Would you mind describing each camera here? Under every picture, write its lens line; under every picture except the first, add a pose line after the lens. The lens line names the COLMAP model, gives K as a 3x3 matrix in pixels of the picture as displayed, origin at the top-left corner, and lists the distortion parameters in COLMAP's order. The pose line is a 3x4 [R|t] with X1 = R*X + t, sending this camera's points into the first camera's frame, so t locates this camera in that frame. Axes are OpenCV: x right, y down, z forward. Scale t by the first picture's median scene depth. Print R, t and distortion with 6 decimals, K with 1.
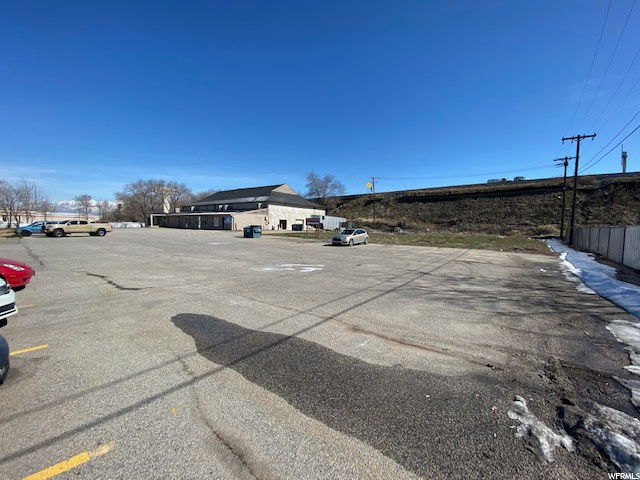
lens RADIAL K [[260.1, 0, 320.0], [0, 260.1, 240.0], [0, 0, 1]] dist [0.000832, -0.000026]
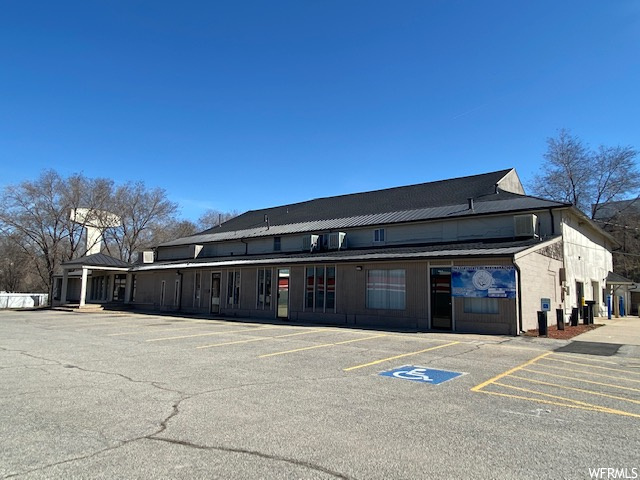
lens RADIAL K [[426.0, 0, 320.0], [0, 426.0, 240.0], [0, 0, 1]] dist [0.102689, -0.095369]
pose [[0.999980, -0.004769, -0.004248, -0.362719], [0.003943, 0.984219, -0.176911, -0.037407], [0.005024, 0.176890, 0.984218, 0.488879]]
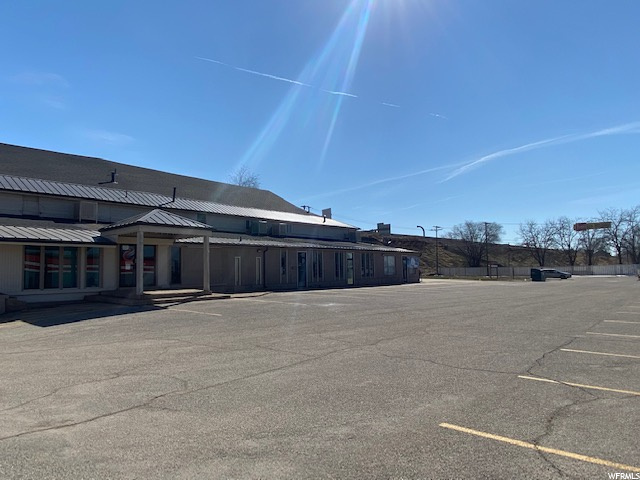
lens RADIAL K [[426.0, 0, 320.0], [0, 426.0, 240.0], [0, 0, 1]] dist [0.102689, -0.095369]
pose [[0.049320, 0.055154, 0.997259, -0.957665], [0.071406, 0.995724, -0.058601, -0.064545], [-0.996227, 0.074100, 0.045170, 0.866595]]
